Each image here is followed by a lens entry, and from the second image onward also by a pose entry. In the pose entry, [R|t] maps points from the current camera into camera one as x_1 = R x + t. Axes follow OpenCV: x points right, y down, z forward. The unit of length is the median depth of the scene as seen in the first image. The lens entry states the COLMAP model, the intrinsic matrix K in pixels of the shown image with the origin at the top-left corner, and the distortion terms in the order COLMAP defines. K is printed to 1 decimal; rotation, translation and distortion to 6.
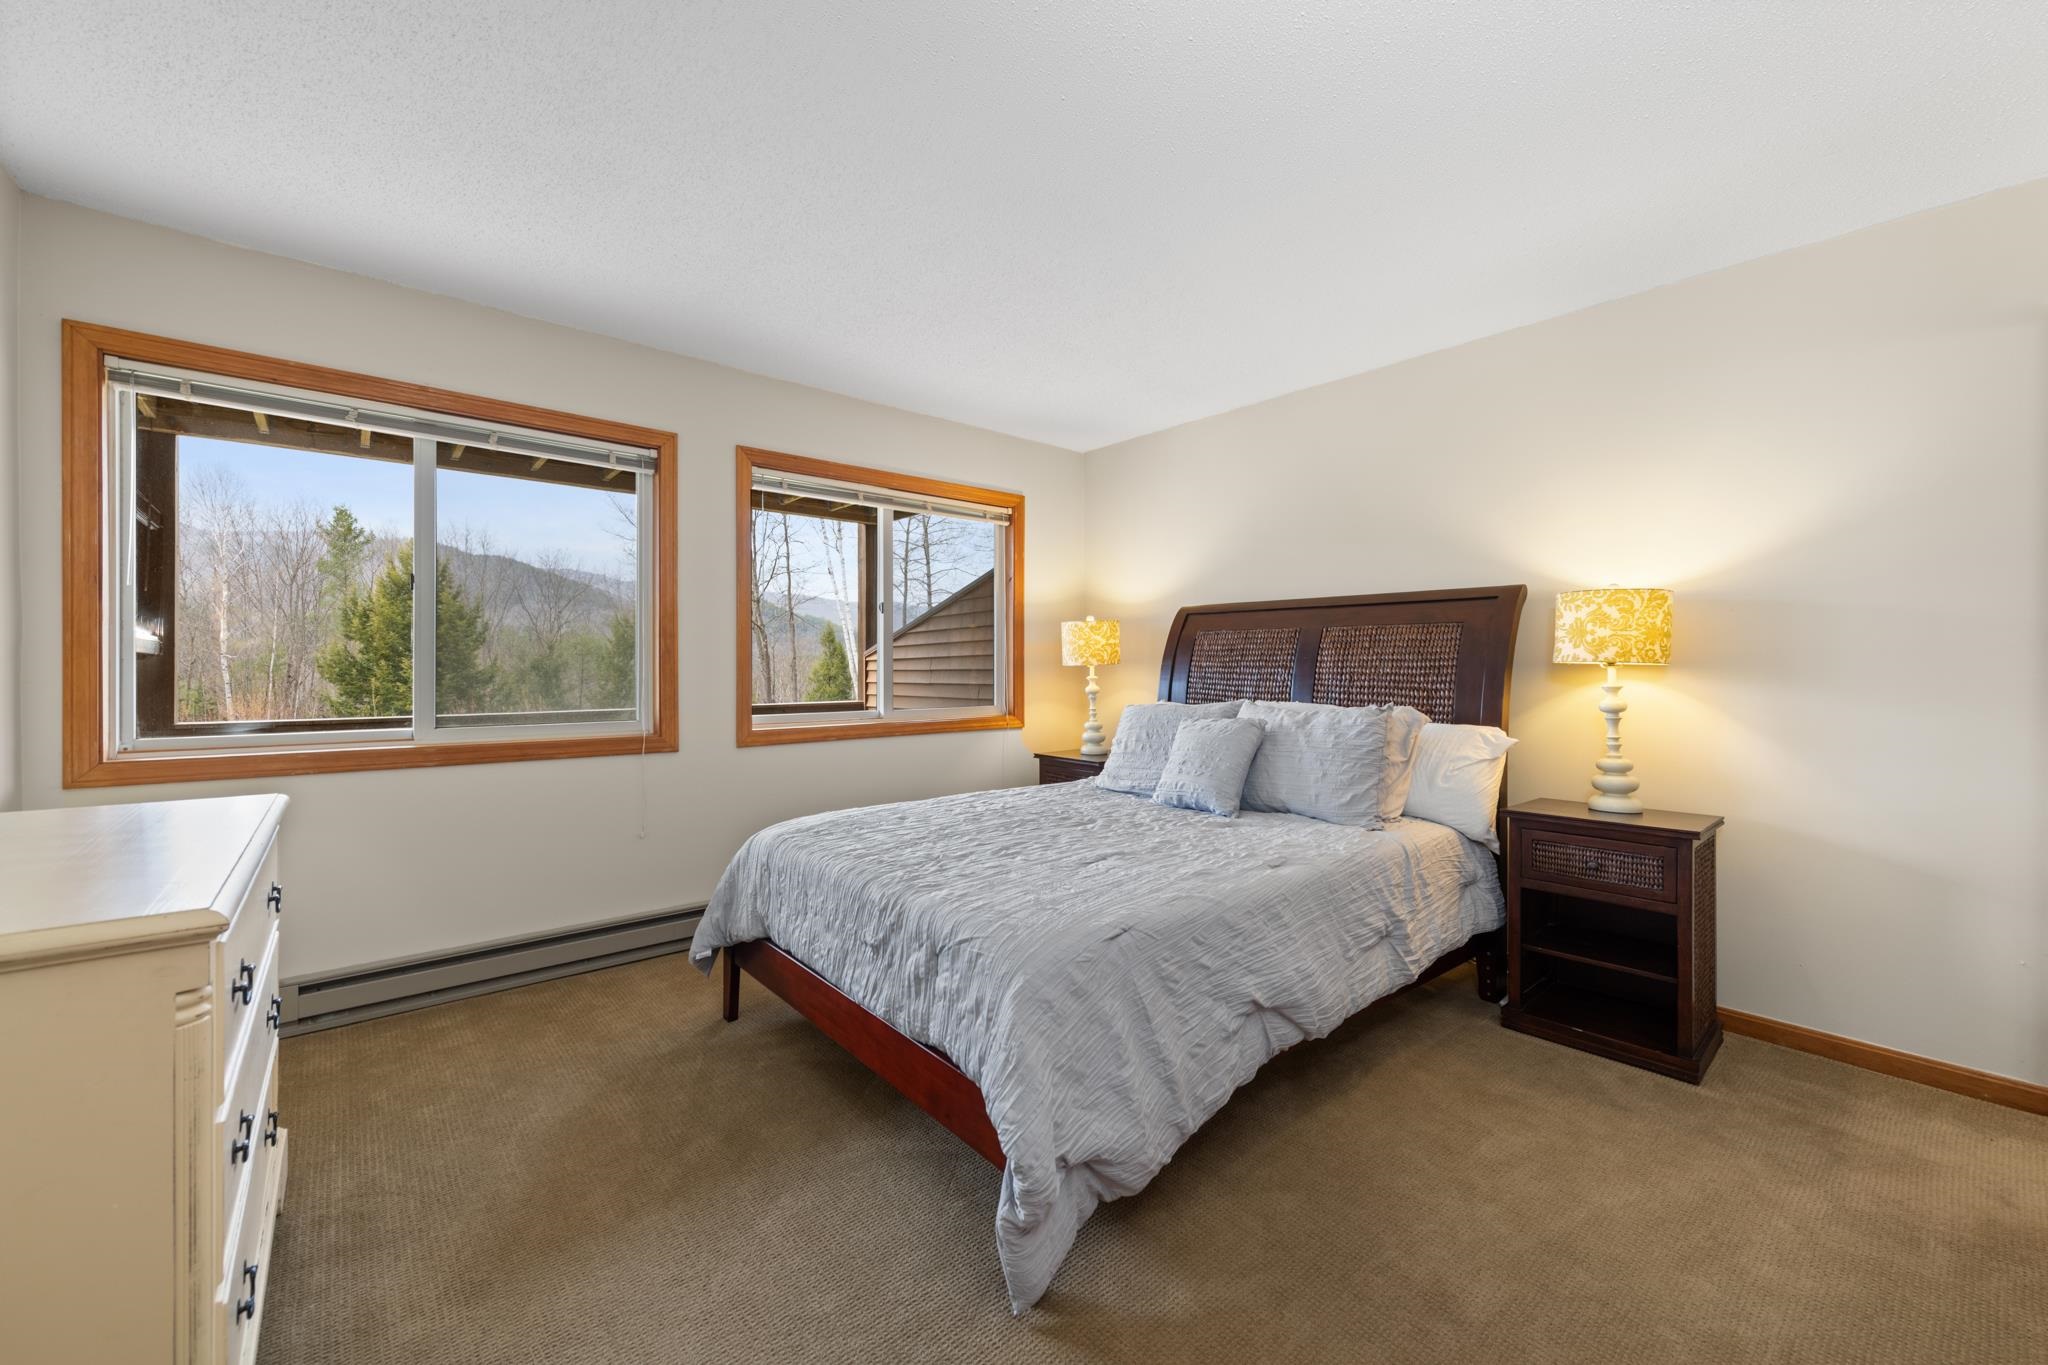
lens RADIAL K [[838.9, 0, 1025.3], [0, 838.9, 663.6], [0, 0, 1]] dist [-0.040985, -0.000150]
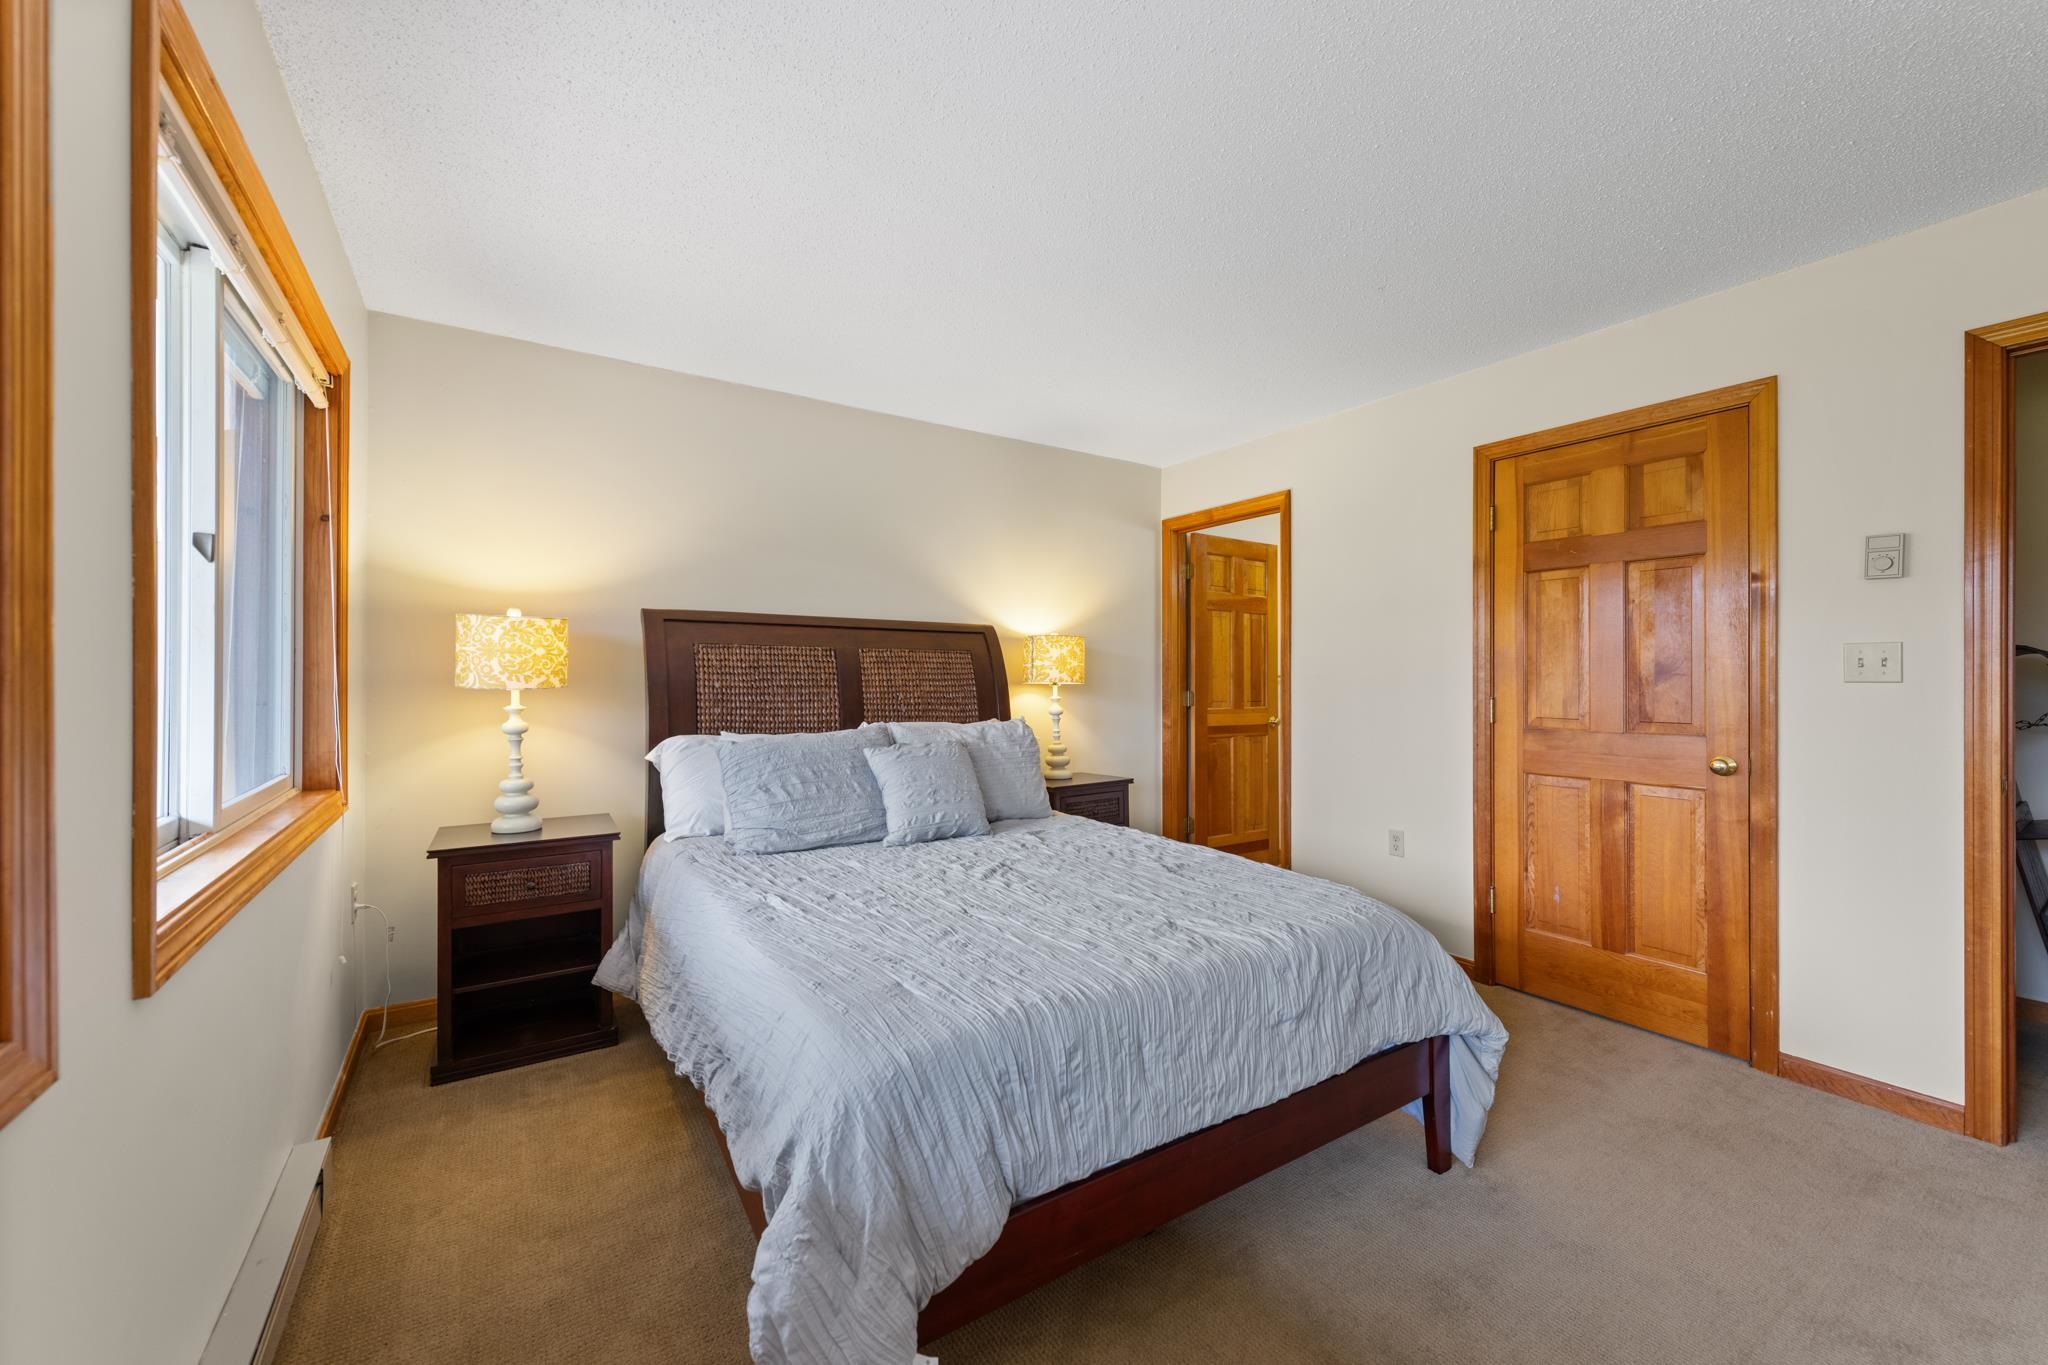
lens RADIAL K [[810.8, 0, 1034.3], [0, 810.8, 665.3], [0, 0, 1]] dist [0.014525, -0.000093]
pose [[0.082790, 0.023261, 0.996296, -0.490822], [0.002933, 0.999718, -0.023585, 0.000644], [-0.996563, 0.004875, 0.082698, 0.565443]]
